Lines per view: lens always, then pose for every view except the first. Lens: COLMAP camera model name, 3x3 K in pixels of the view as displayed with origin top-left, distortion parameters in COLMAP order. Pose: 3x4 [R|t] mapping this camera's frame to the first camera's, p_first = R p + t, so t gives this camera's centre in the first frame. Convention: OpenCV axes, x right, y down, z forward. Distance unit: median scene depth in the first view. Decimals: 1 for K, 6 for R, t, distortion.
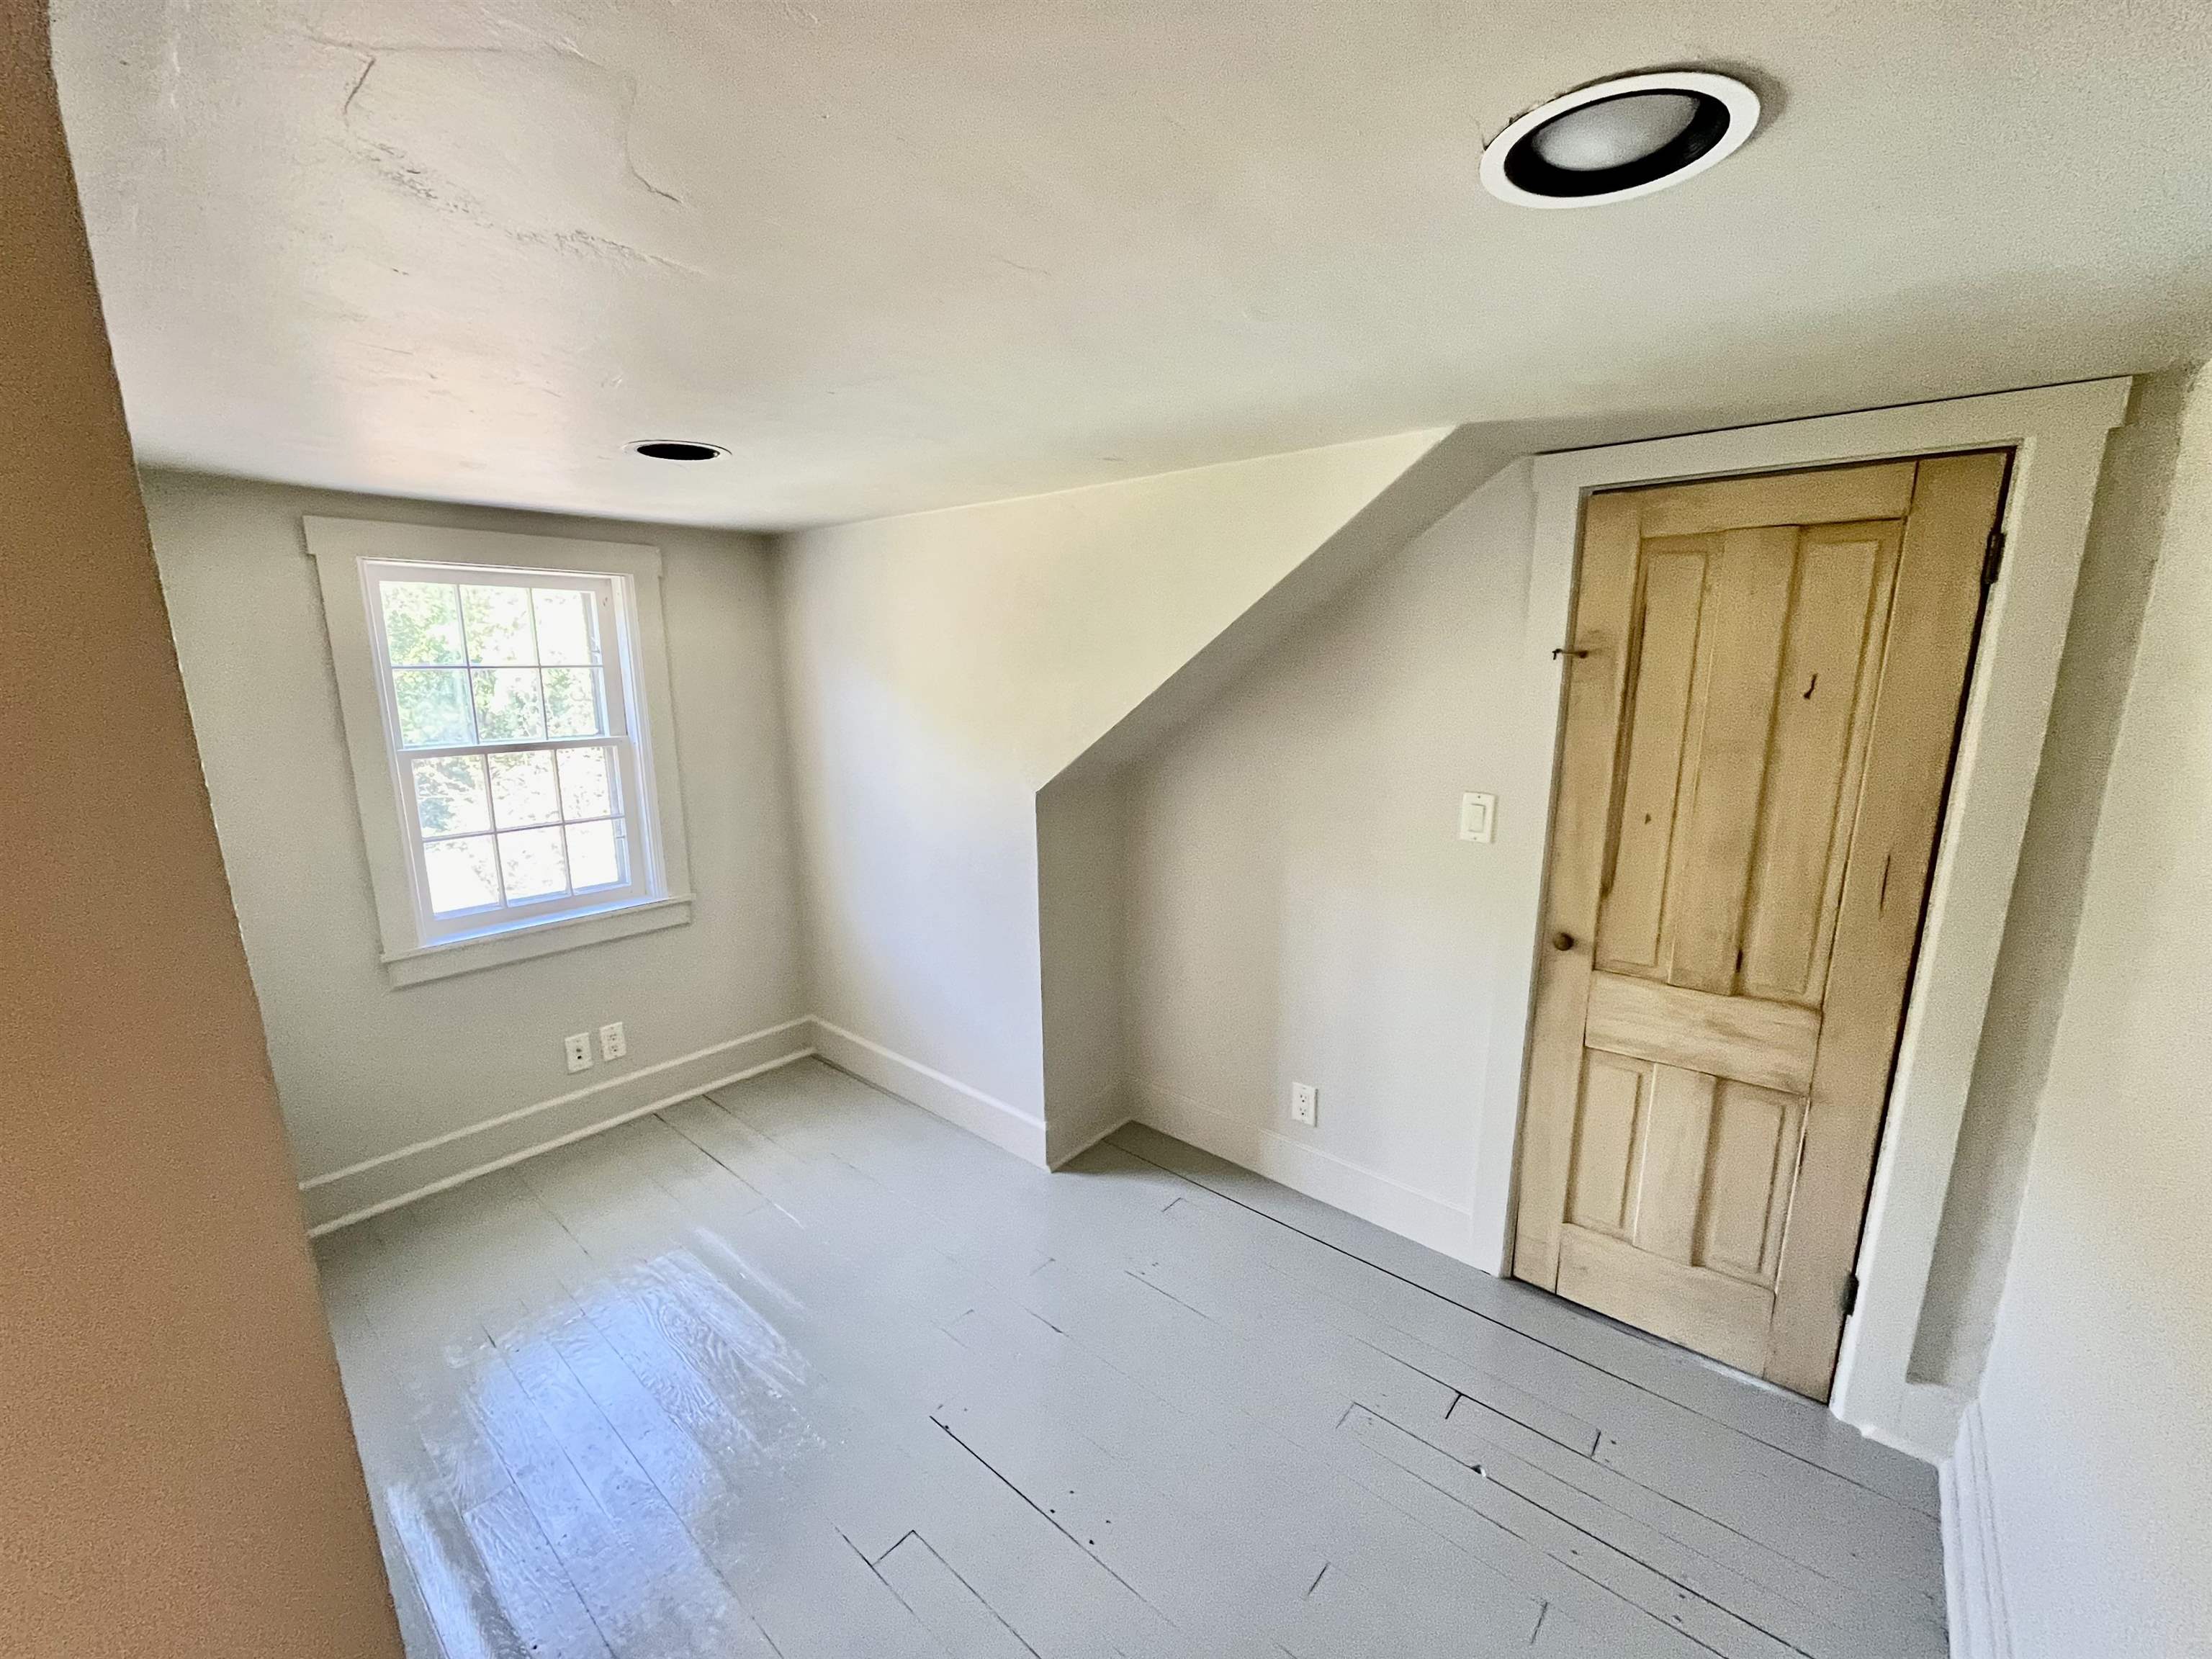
lens RADIAL K [[897.0, 0, 1107.5], [0, 897.0, 833.8], [0, 0, 1]] dist [-0.000457, -0.000033]
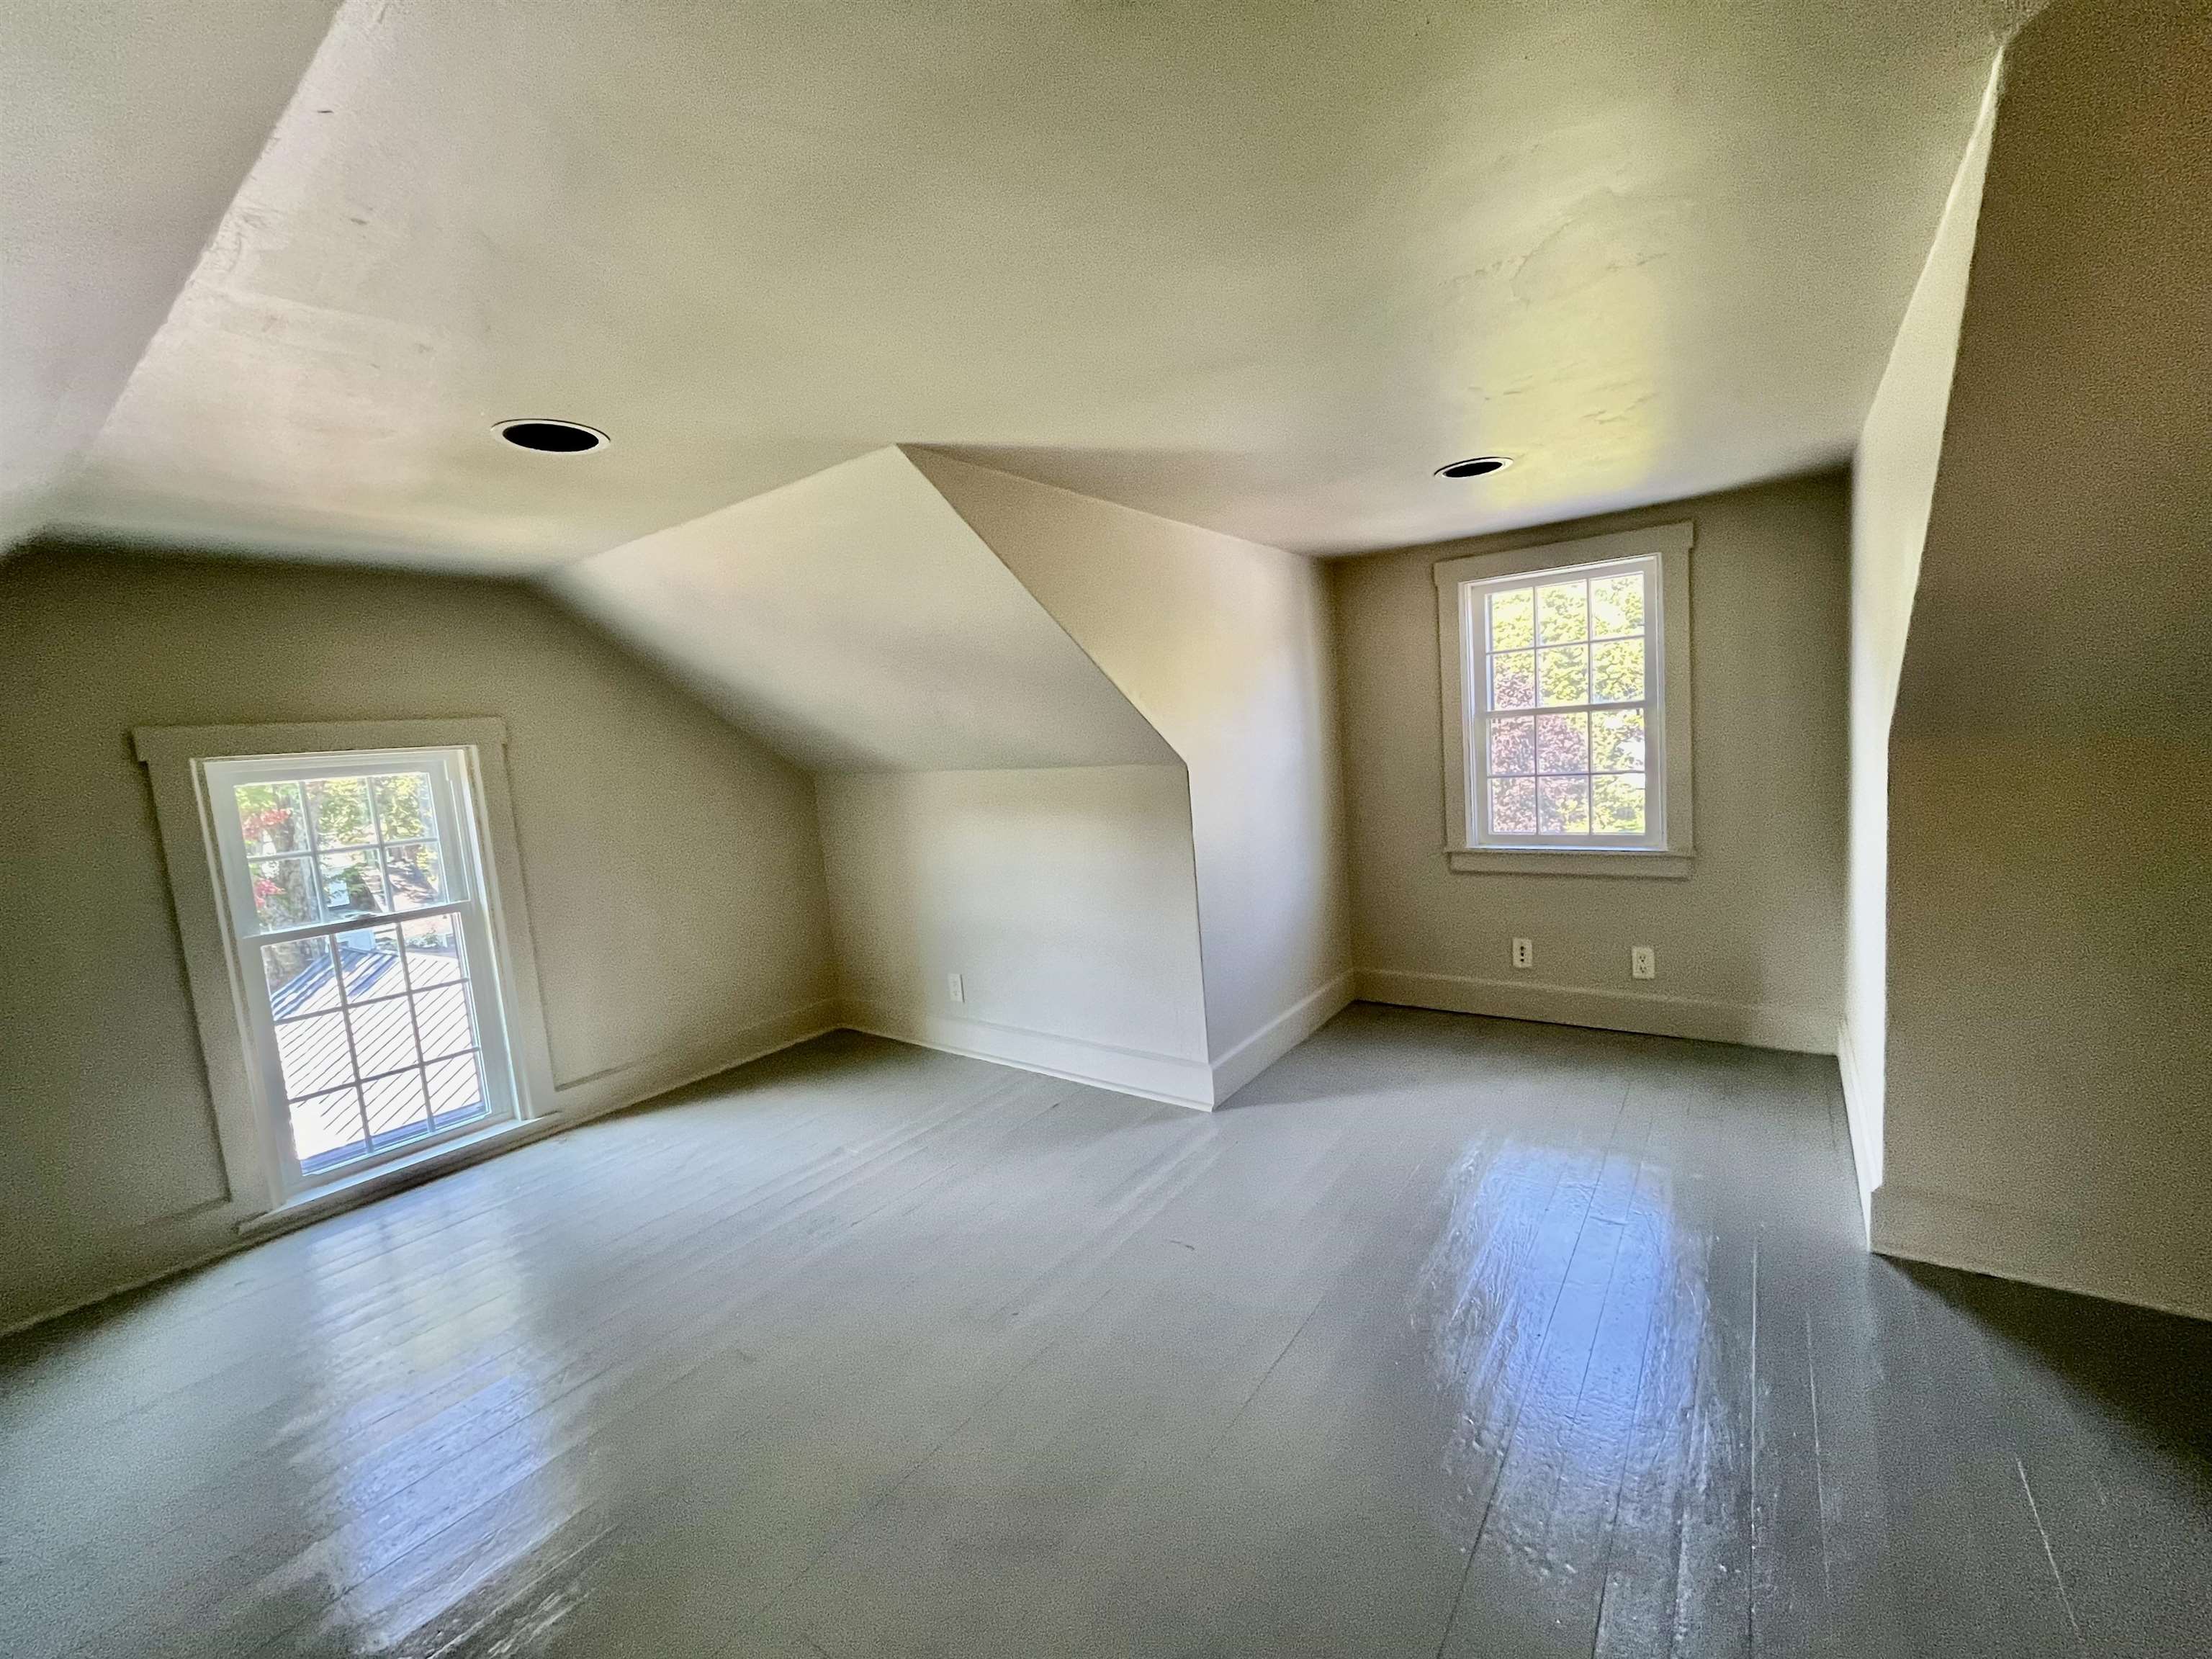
lens RADIAL K [[897.0, 0, 1101.7], [0, 897.0, 833.5], [0, 0, 1]] dist [-0.000457, -0.000033]
pose [[0.072663, 0.107387, -0.991558, 0.575995], [-0.117588, 0.988175, 0.098403, 0.030047], [0.990400, 0.109445, 0.084431, 0.267426]]
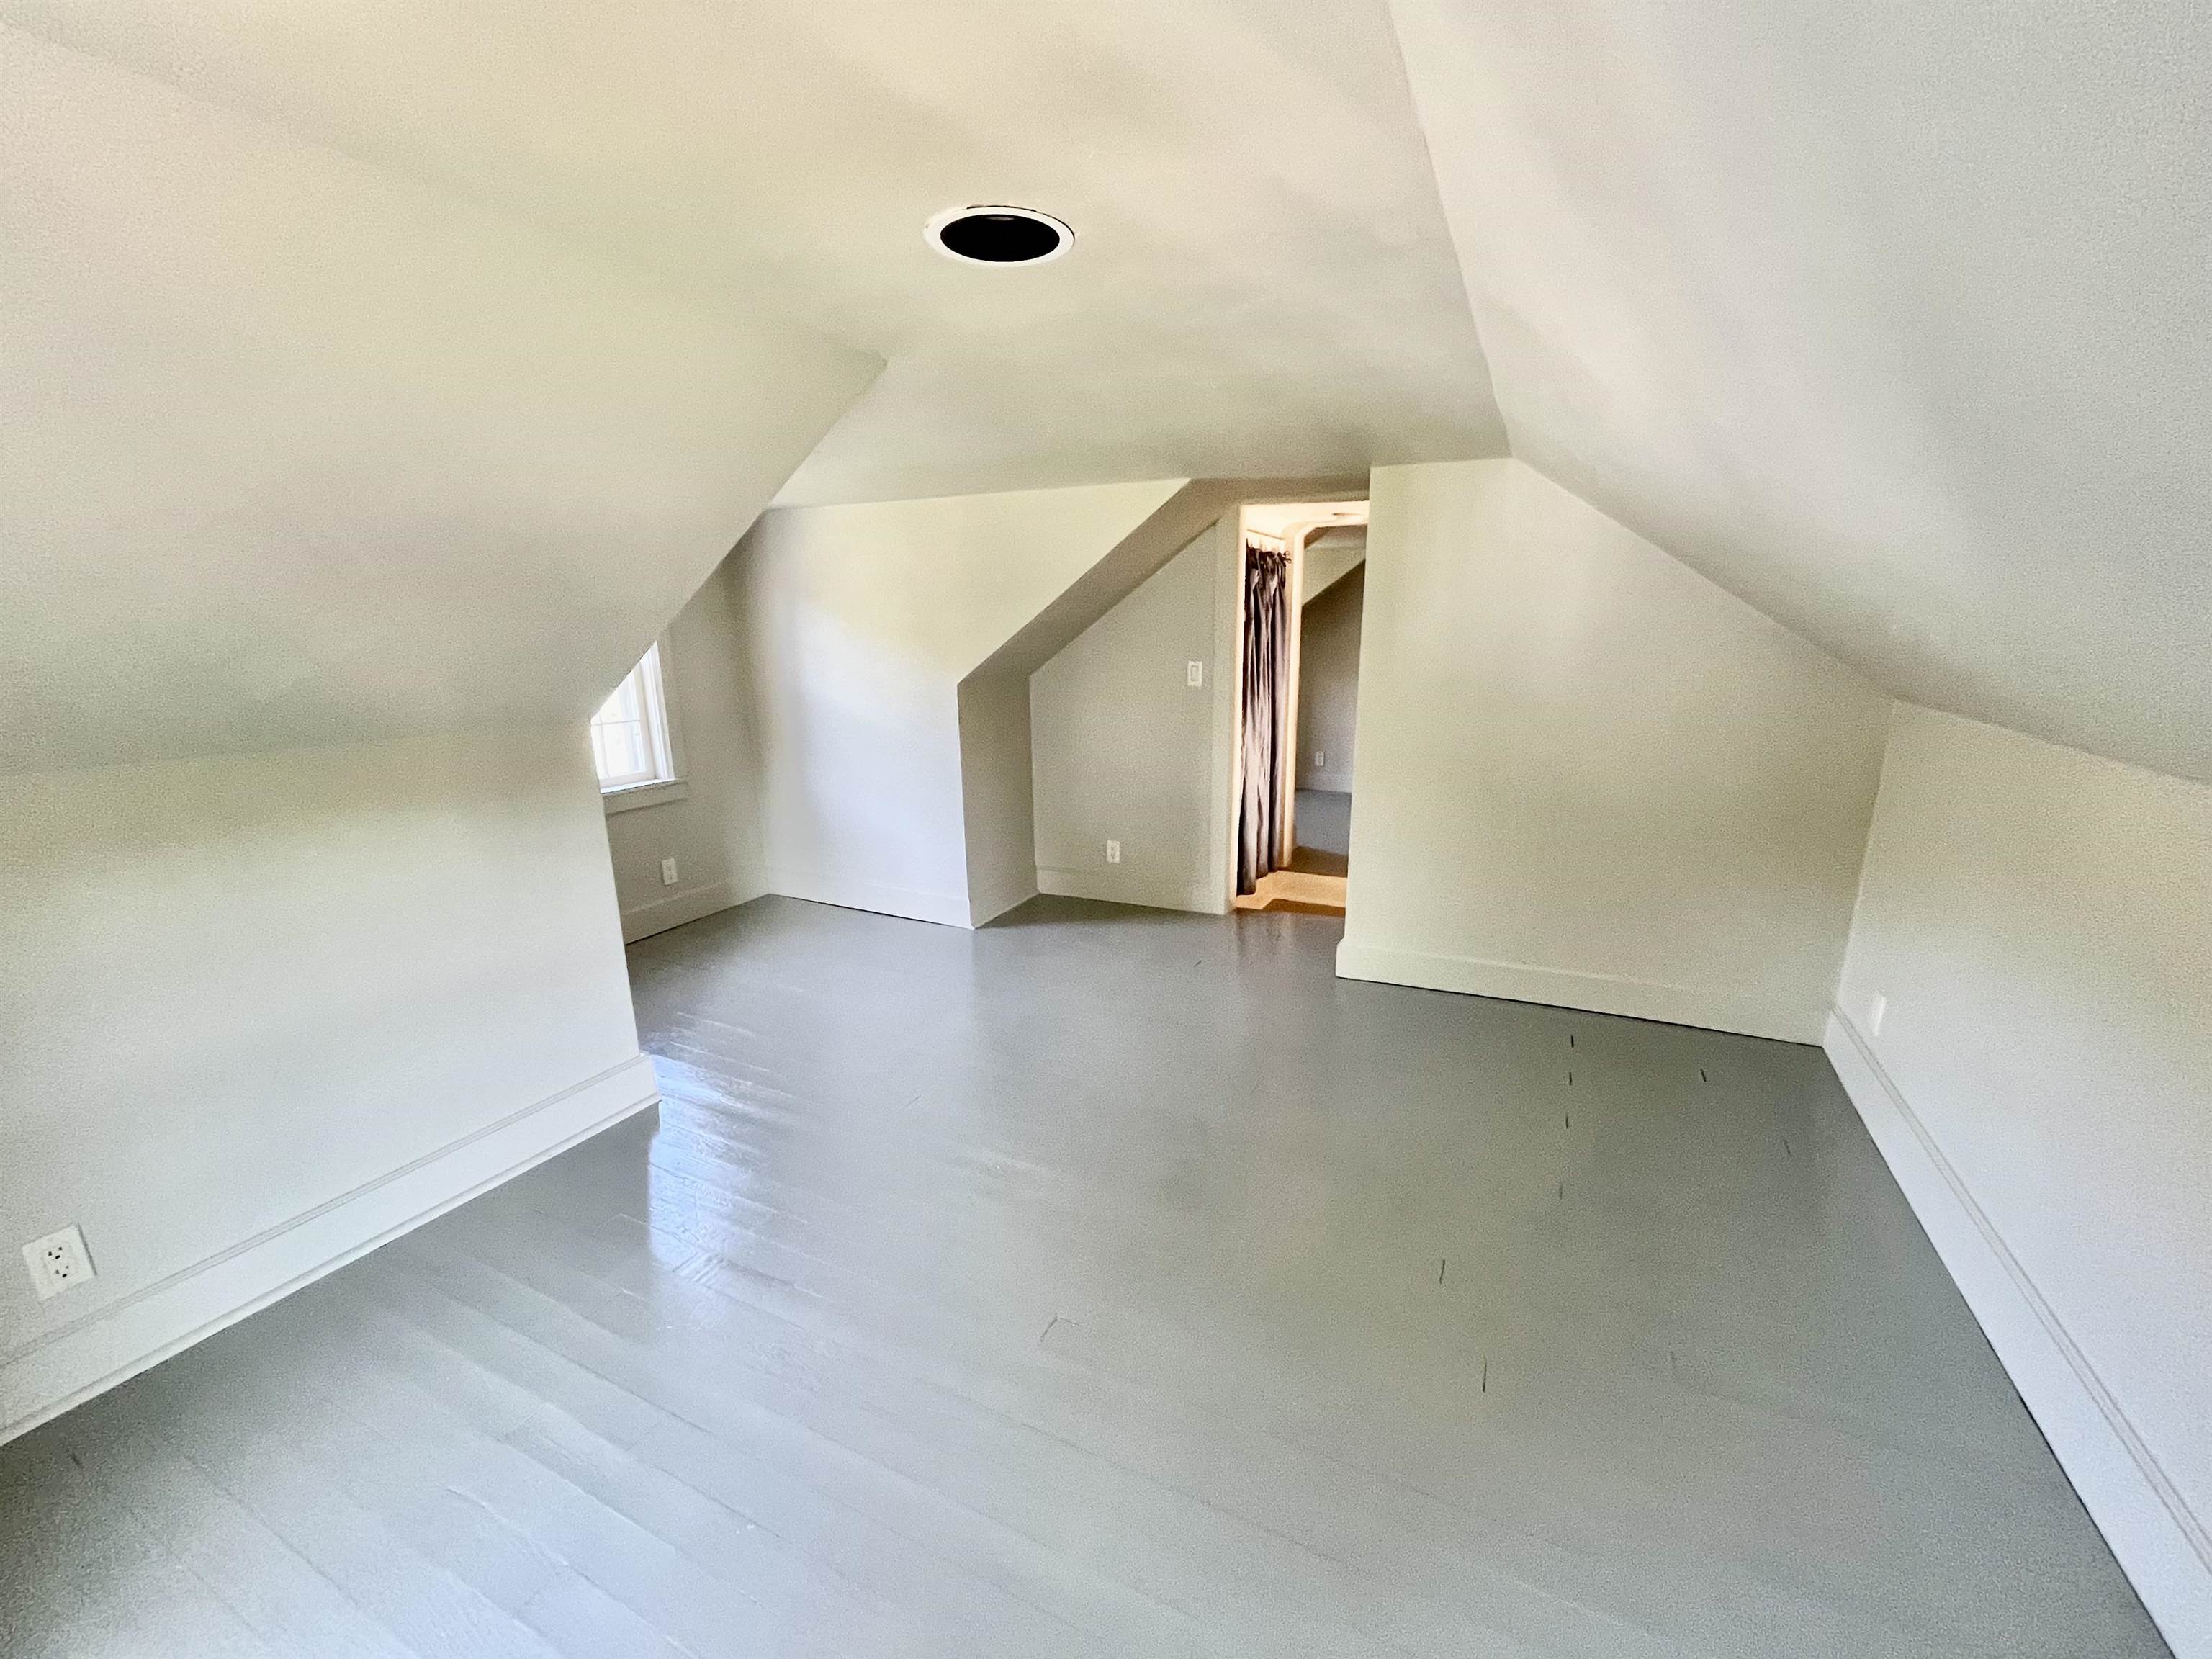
lens RADIAL K [[897.0, 0, 1104.3], [0, 897.0, 828.7], [0, 0, 1]] dist [-0.000457, -0.000033]
pose [[0.970190, -0.061036, 0.234531, -0.189373], [0.052563, 0.997725, 0.042217, 0.137447], [-0.236575, -0.028631, 0.971191, -0.547254]]
